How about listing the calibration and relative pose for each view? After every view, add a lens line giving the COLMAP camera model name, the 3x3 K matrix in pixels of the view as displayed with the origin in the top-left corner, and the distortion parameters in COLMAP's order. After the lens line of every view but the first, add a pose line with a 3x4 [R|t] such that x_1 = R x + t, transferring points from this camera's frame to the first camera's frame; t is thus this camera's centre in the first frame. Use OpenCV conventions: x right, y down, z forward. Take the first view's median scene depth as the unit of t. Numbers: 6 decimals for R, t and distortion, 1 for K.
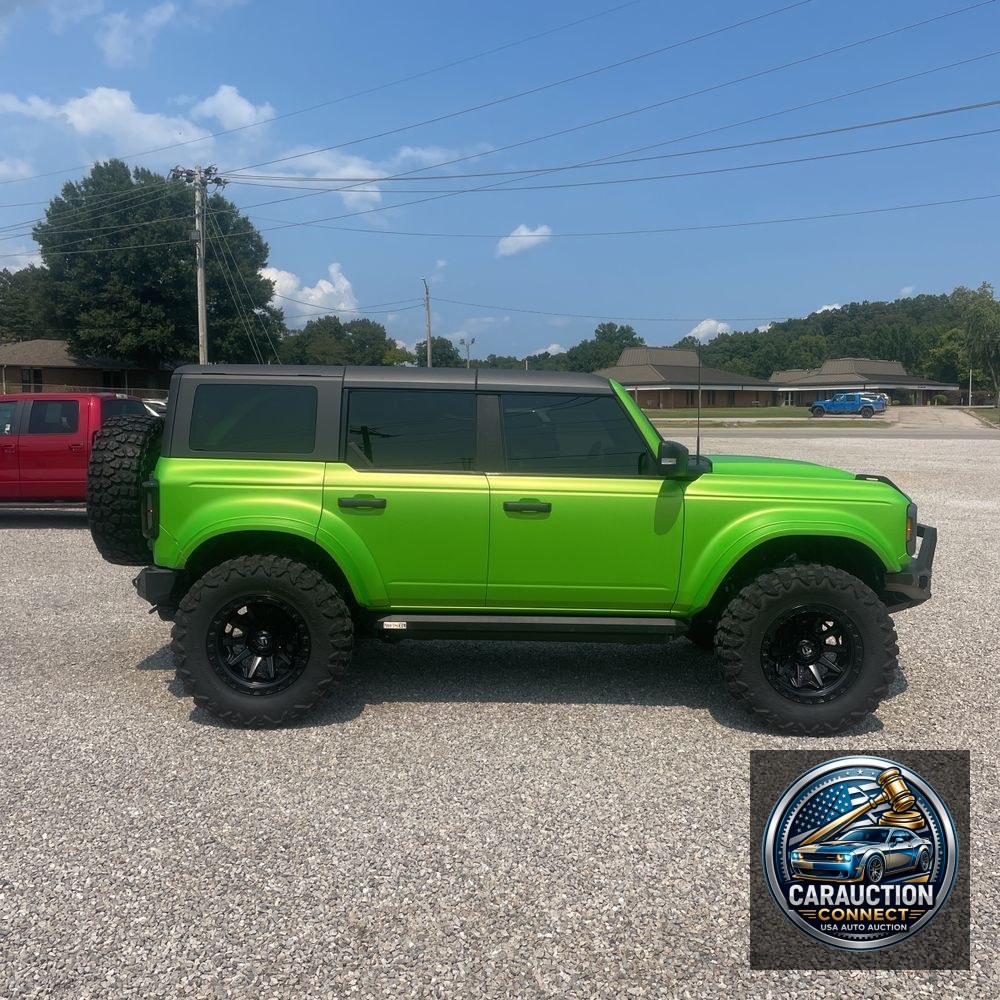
lens RADIAL K [[1121.7, 0, 500.0], [0, 1121.7, 500.0], [0, 0, 1]] dist [0.132297, -0.297184]
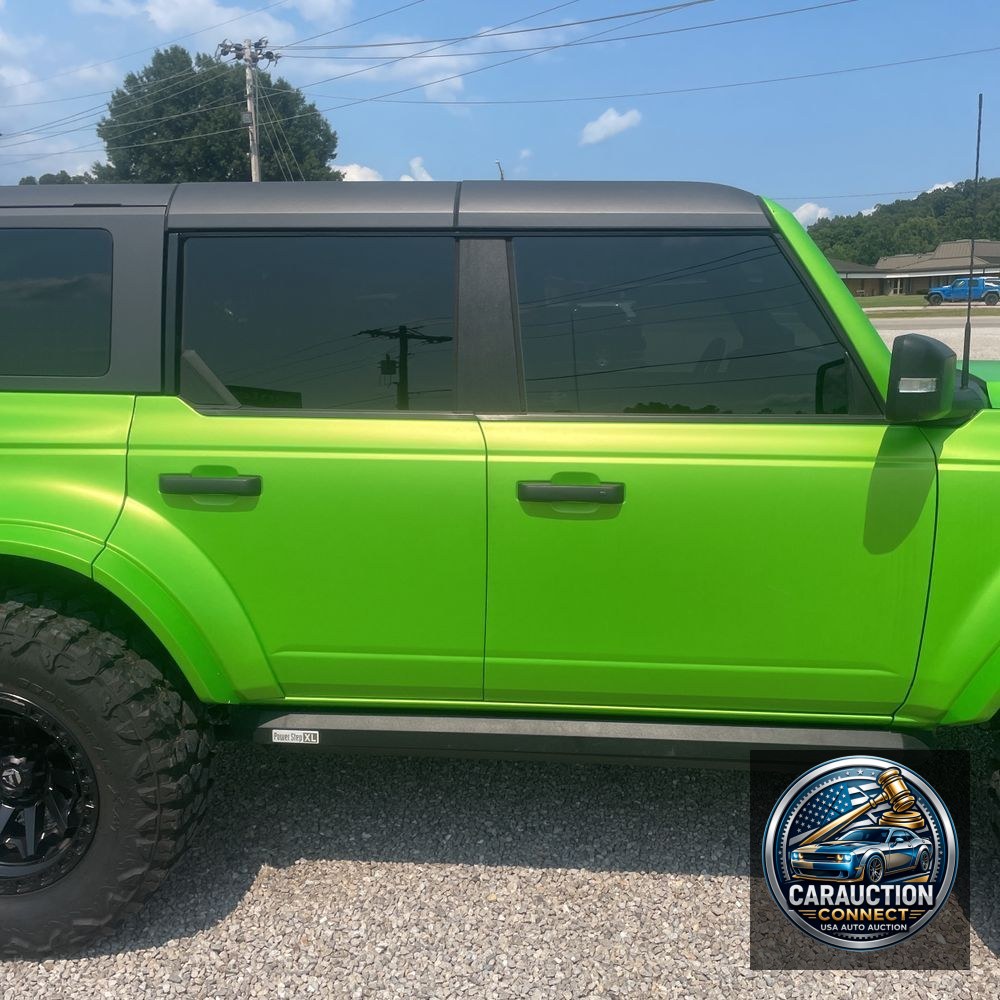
lens RADIAL K [[1016.8, 0, 500.0], [0, 1016.8, 500.0], [0, 0, 1]] dist [0.106758, -0.140732]
pose [[0.995993, -0.003830, -0.089348, 0.007351], [0.012979, 0.994695, 0.102050, -0.007231], [0.088484, -0.102801, 0.990759, 0.133639]]
